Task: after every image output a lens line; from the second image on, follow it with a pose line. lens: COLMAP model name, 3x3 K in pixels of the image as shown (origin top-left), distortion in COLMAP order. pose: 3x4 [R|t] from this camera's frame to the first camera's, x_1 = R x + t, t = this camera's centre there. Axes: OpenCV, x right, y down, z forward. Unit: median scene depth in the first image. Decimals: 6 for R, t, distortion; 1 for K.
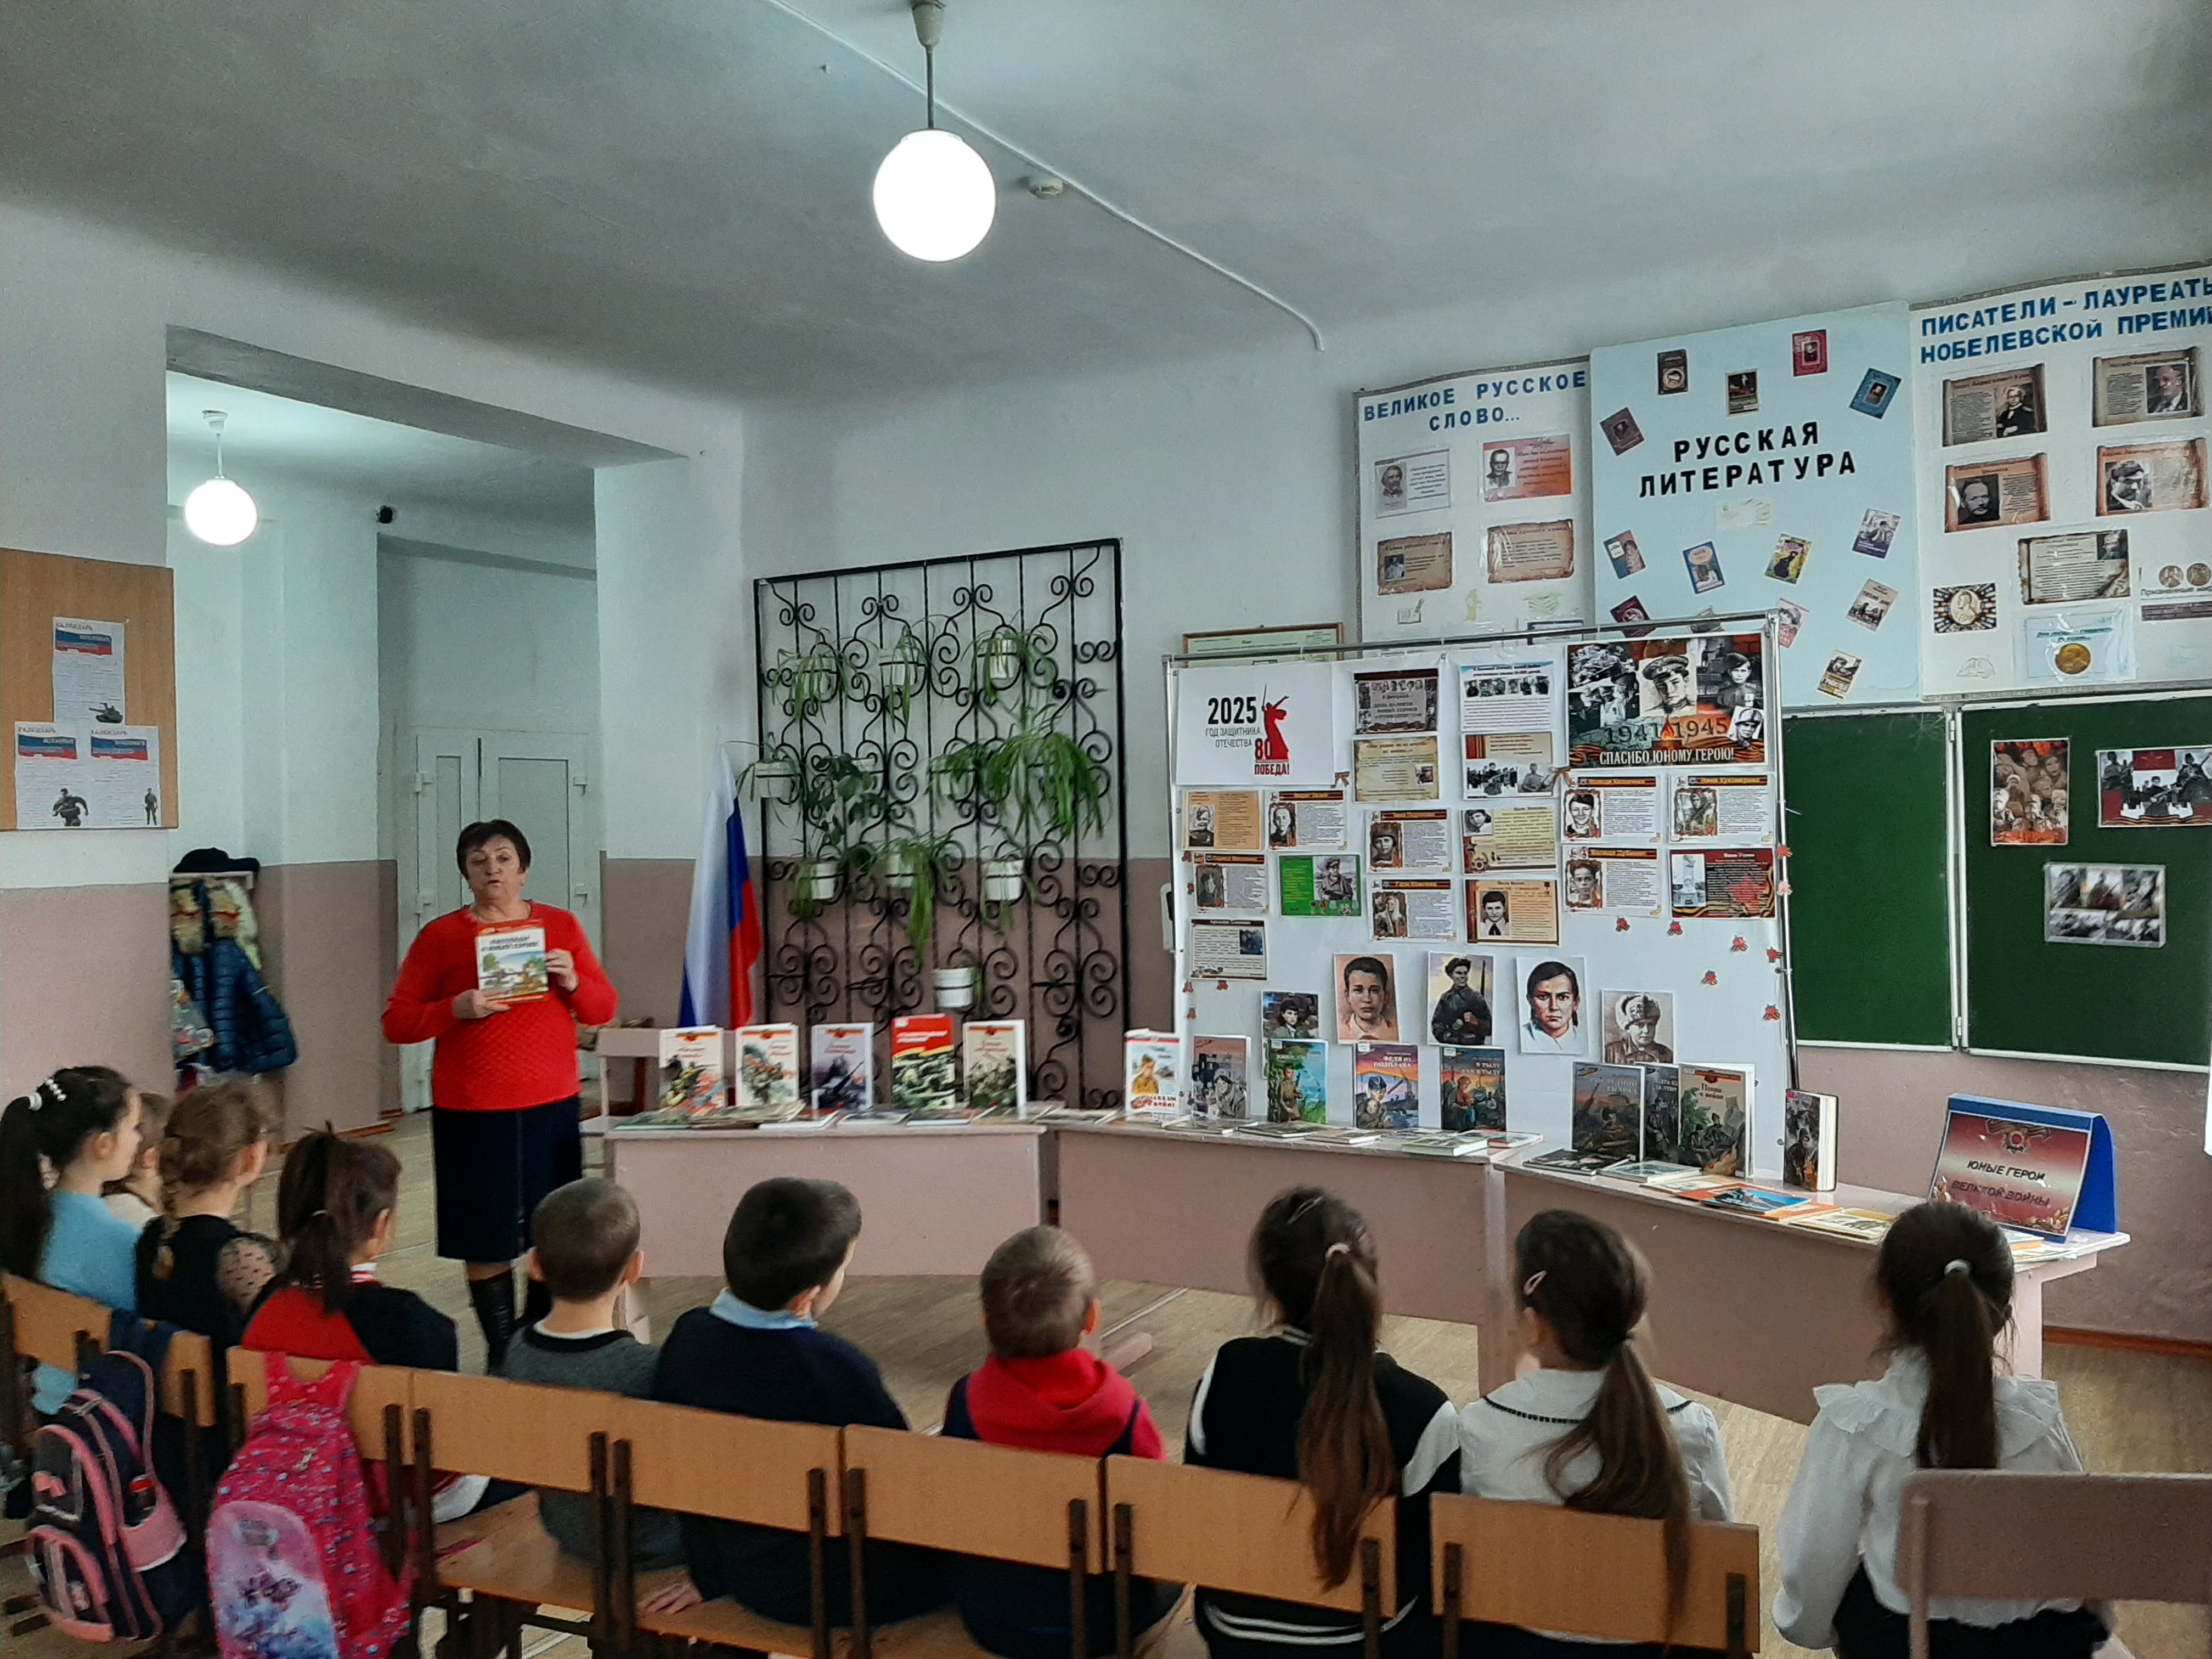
lens RADIAL K [[1687.9, 0, 1098.5], [0, 1687.9, 808.2], [0, 0, 1]] dist [0.083431, -0.169924]
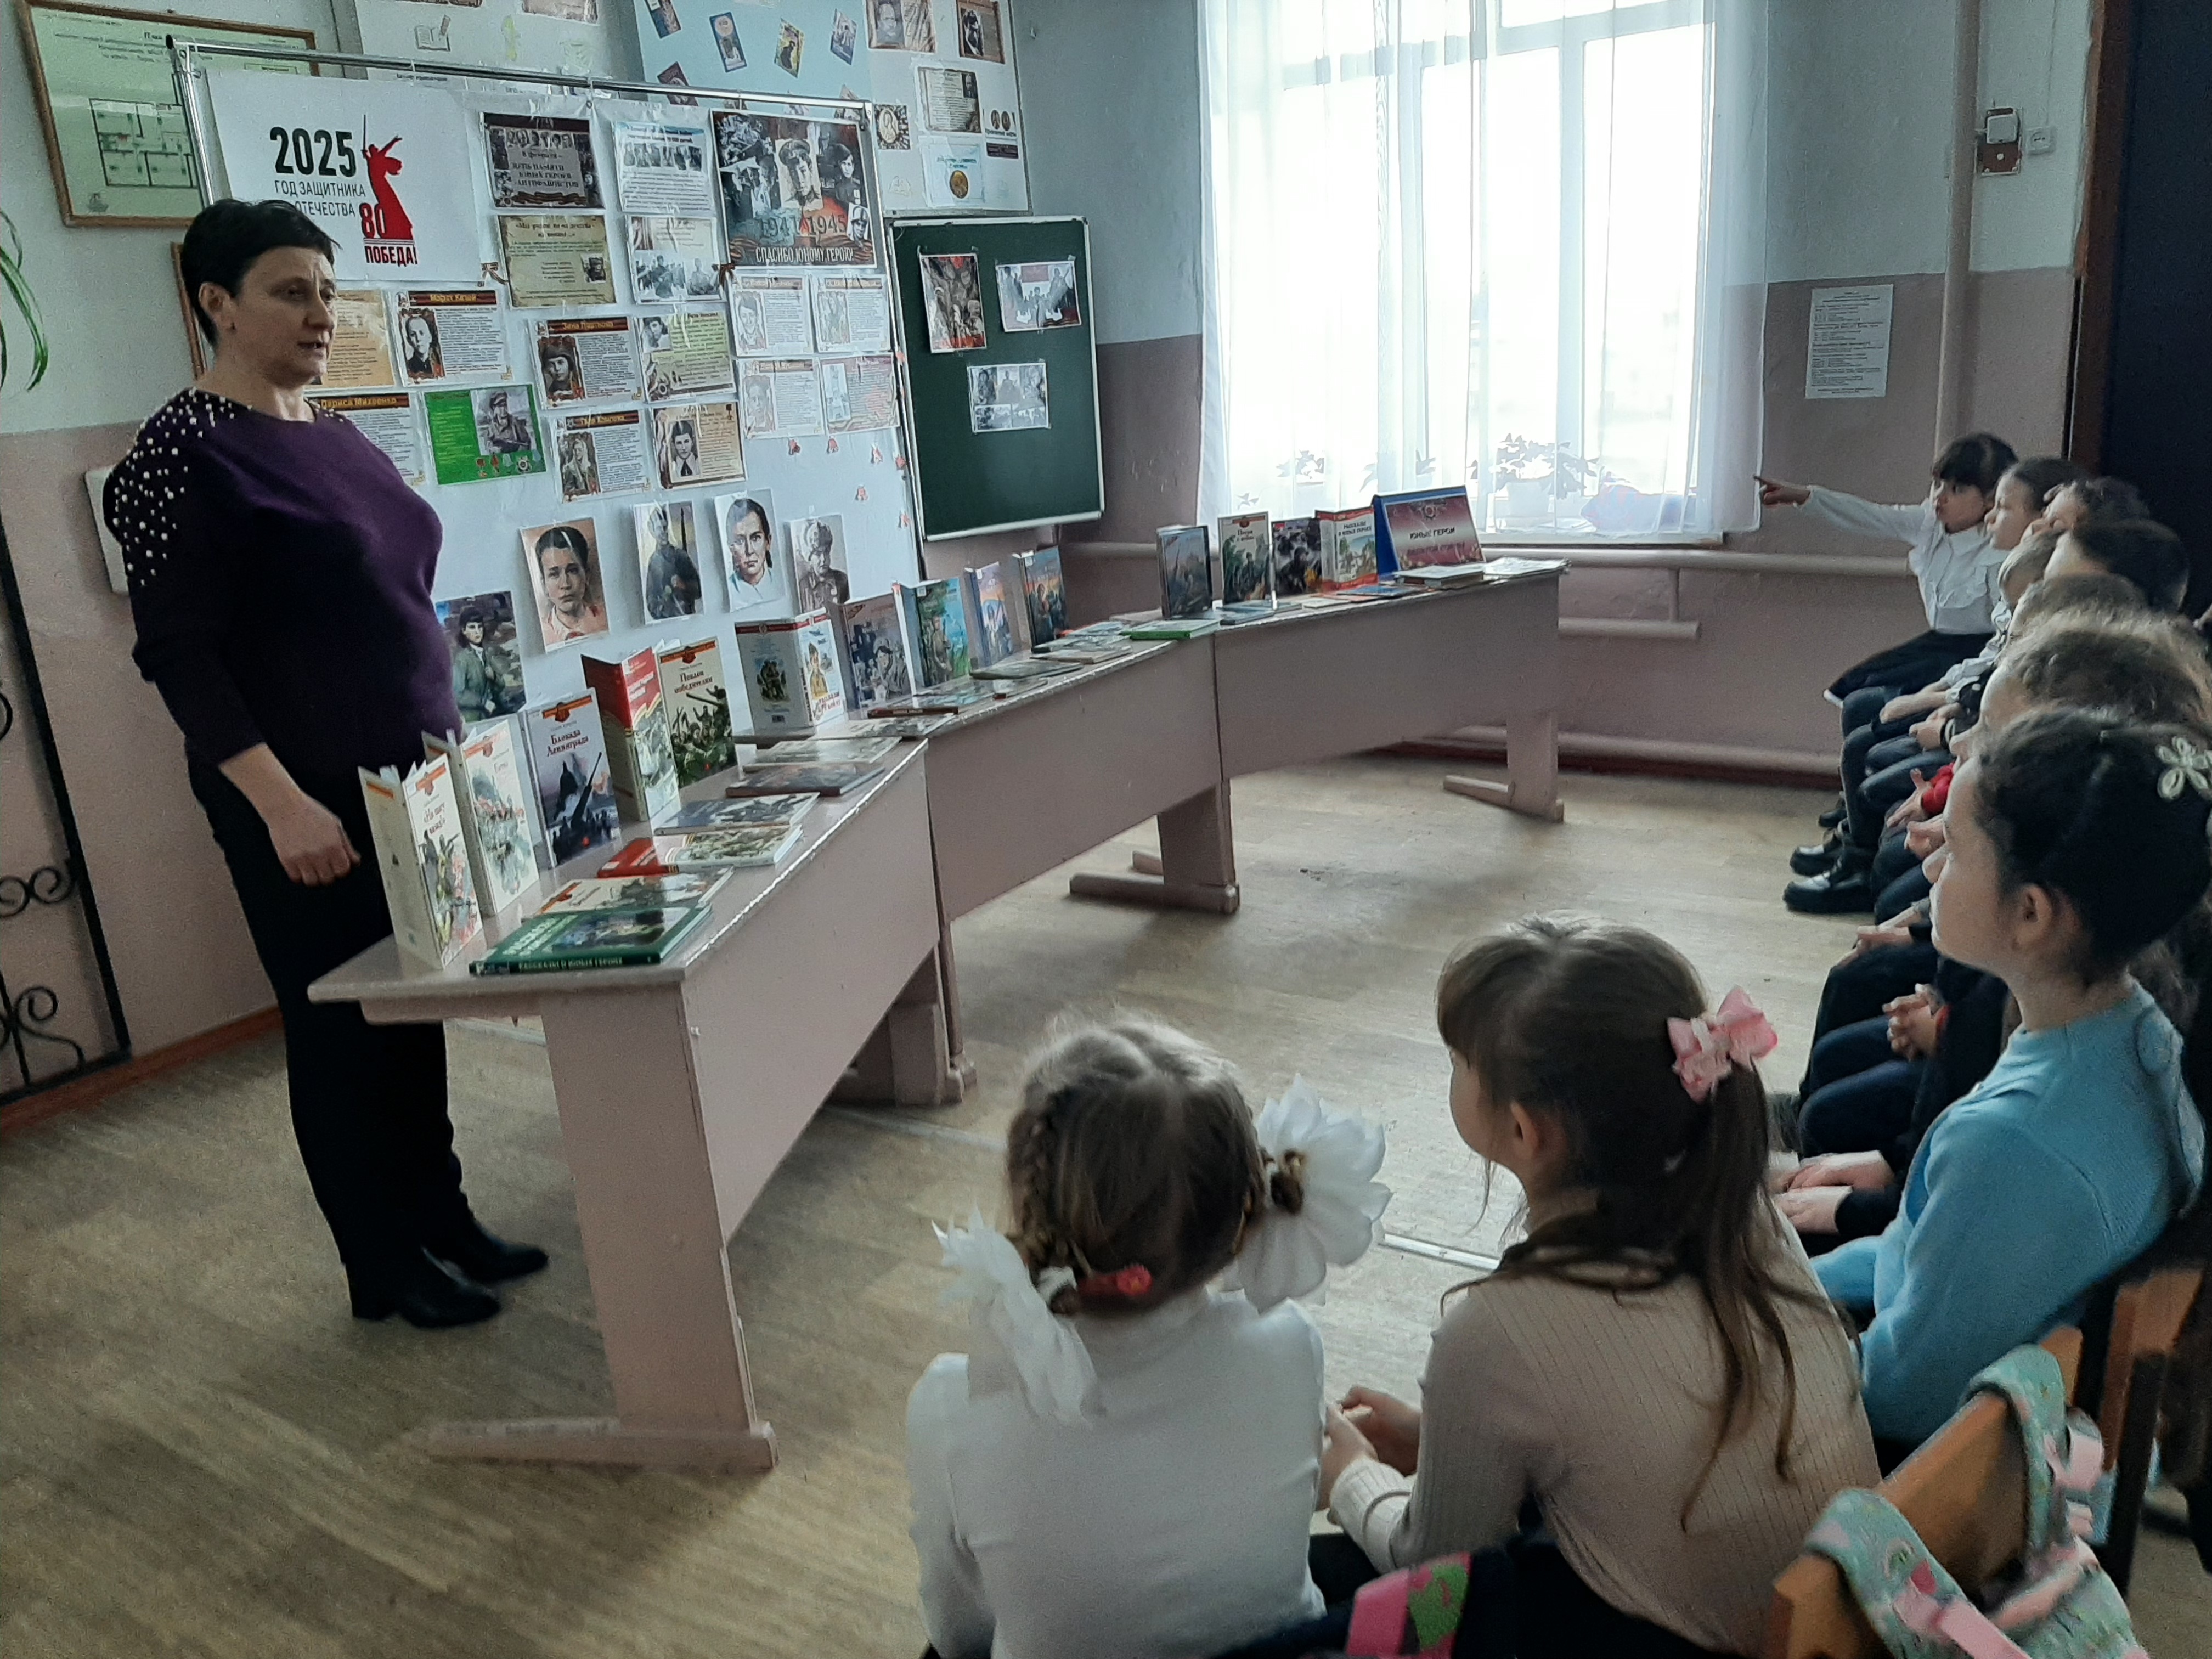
lens RADIAL K [[1687.9, 0, 1098.5], [0, 1687.9, 808.2], [0, 0, 1]] dist [0.083431, -0.169924]
pose [[0.086406, -0.249151, 0.964602, -0.599328], [0.067245, 0.967474, 0.243869, 0.043959], [-0.993988, 0.043793, 0.100350, 0.737657]]
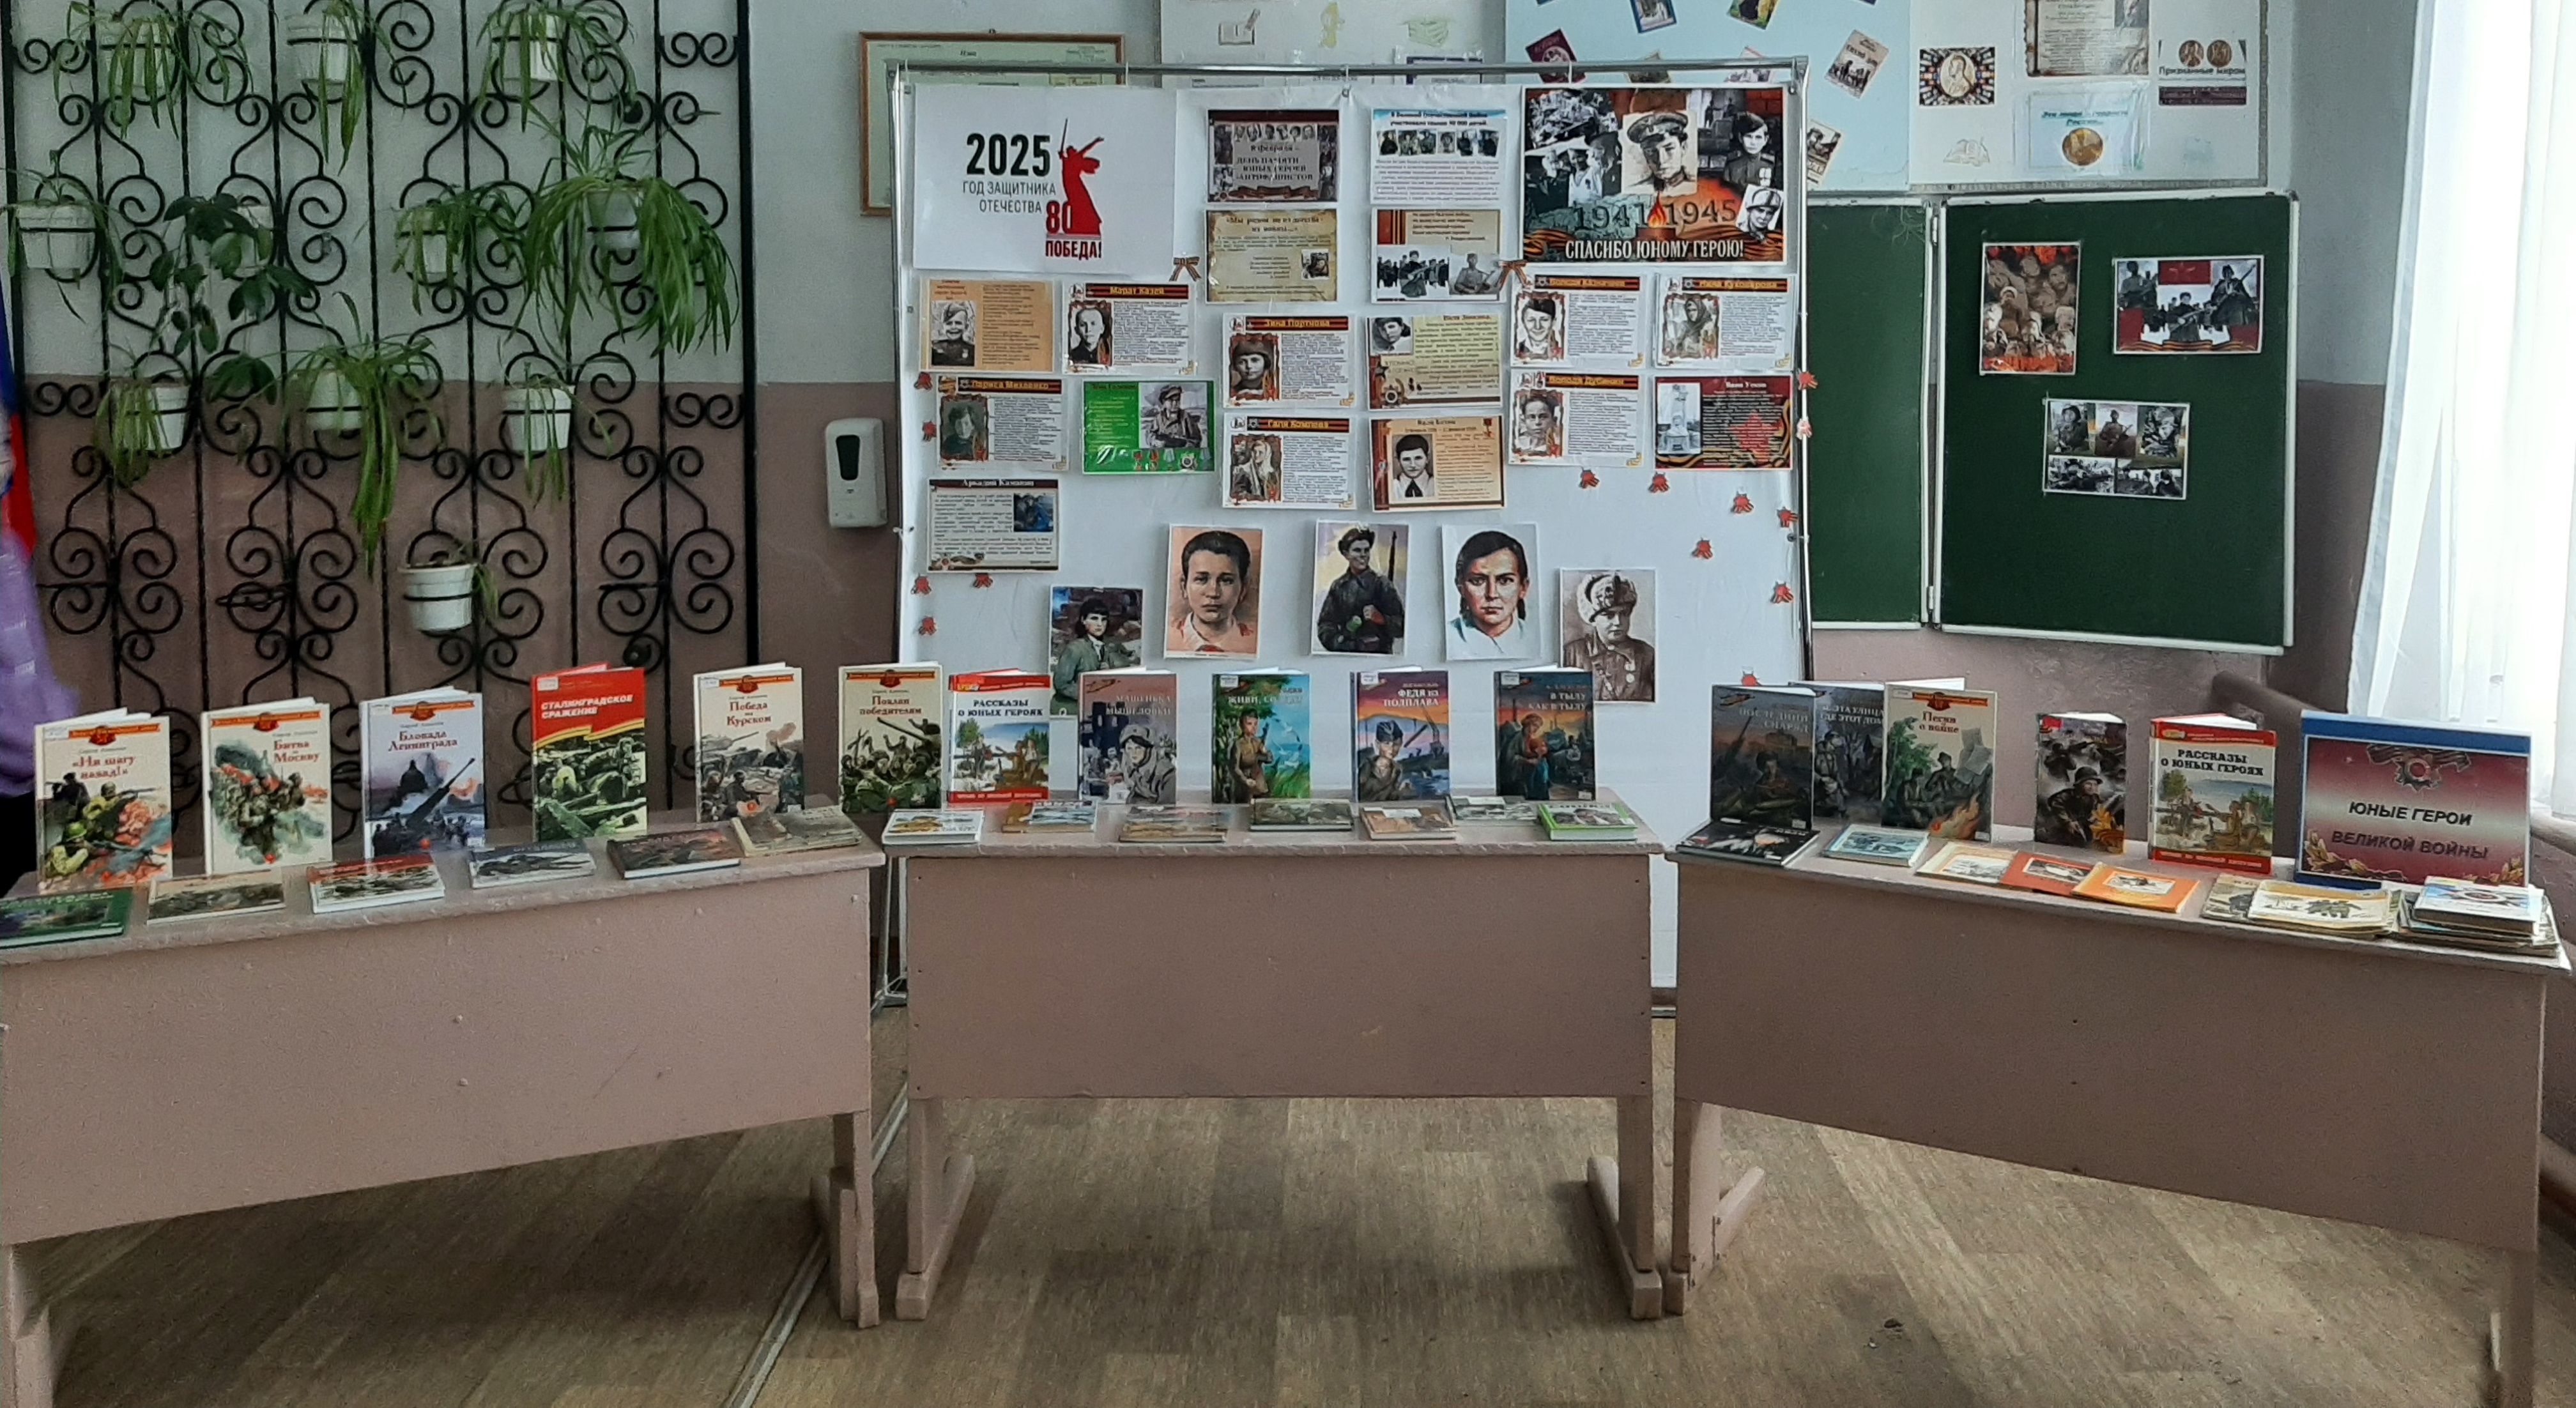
lens RADIAL K [[2000.9, 0, 1336.1], [0, 2000.9, 416.9], [0, 0, 1]] dist [0.160100, -0.275327]
pose [[0.882098, -0.000973, 0.471066, -0.189816], [-0.020870, 0.998935, 0.041144, 0.008507], [-0.470604, -0.046124, 0.881138, 0.286879]]
